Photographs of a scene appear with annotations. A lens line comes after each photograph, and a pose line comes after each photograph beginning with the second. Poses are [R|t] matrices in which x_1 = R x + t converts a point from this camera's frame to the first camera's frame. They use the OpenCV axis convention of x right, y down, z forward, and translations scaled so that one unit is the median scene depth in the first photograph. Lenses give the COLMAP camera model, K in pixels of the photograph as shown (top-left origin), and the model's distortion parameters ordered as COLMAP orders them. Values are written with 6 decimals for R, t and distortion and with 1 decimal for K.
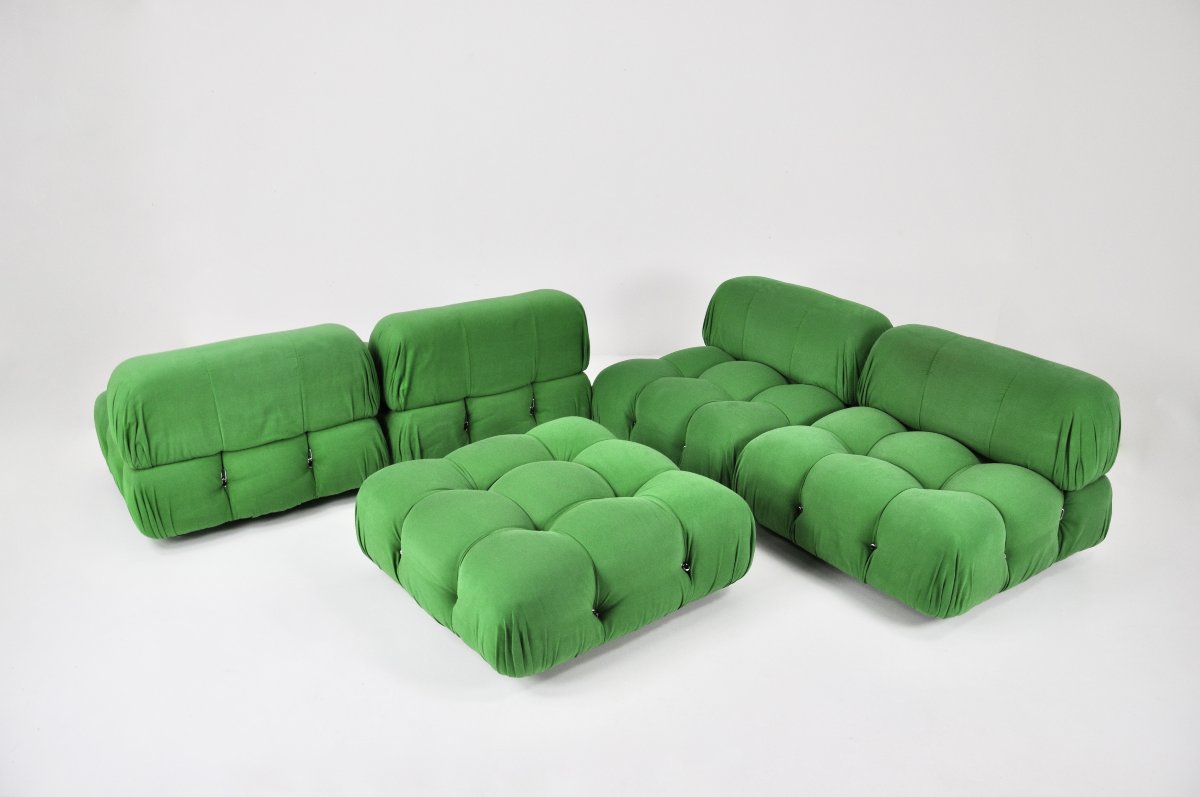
lens RADIAL K [[945.9, 0, 600.0], [0, 945.9, 398.5], [0, 0, 1]] dist [-0.092979, 0.001470]
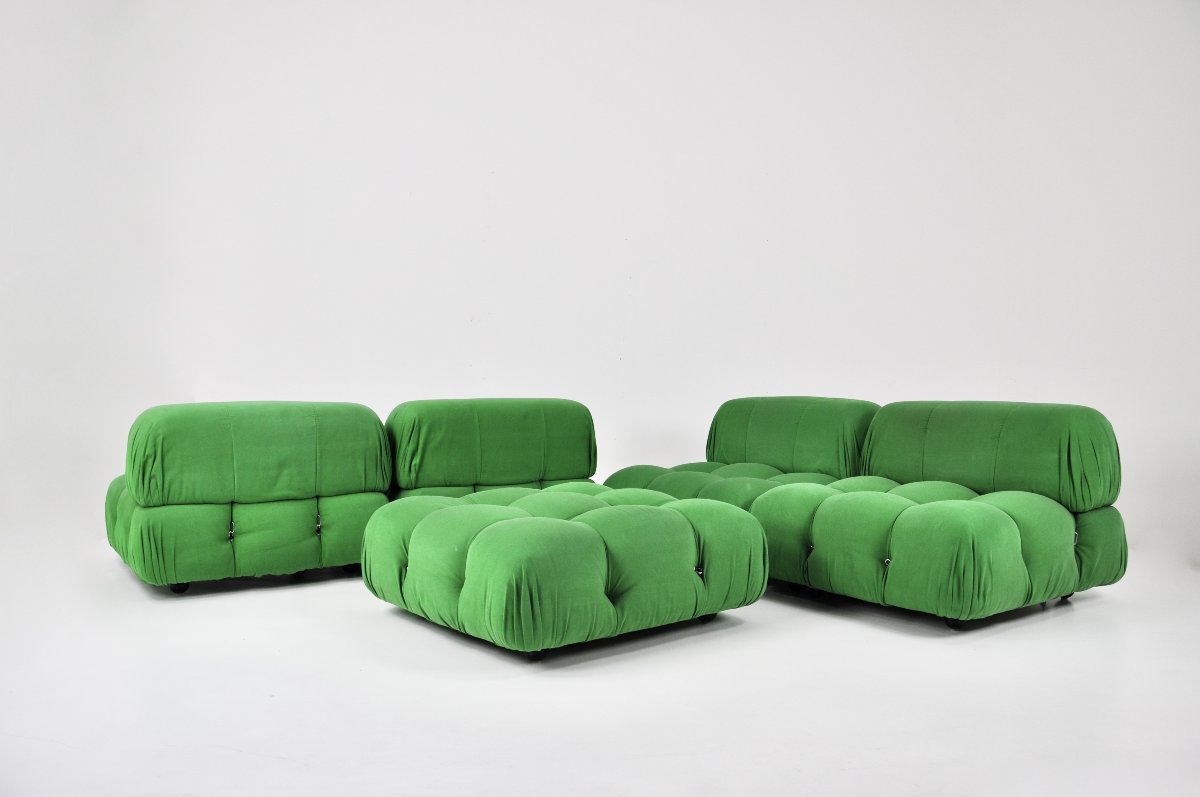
lens RADIAL K [[946.2, 0, 600.0], [0, 946.2, 398.5], [0, 0, 1]] dist [-0.090106, -0.000086]
pose [[0.999976, -0.006940, 0.000091, -0.009207], [0.006569, 0.942106, -0.335252, 0.307250], [0.002241, 0.335244, 0.942129, 0.015803]]
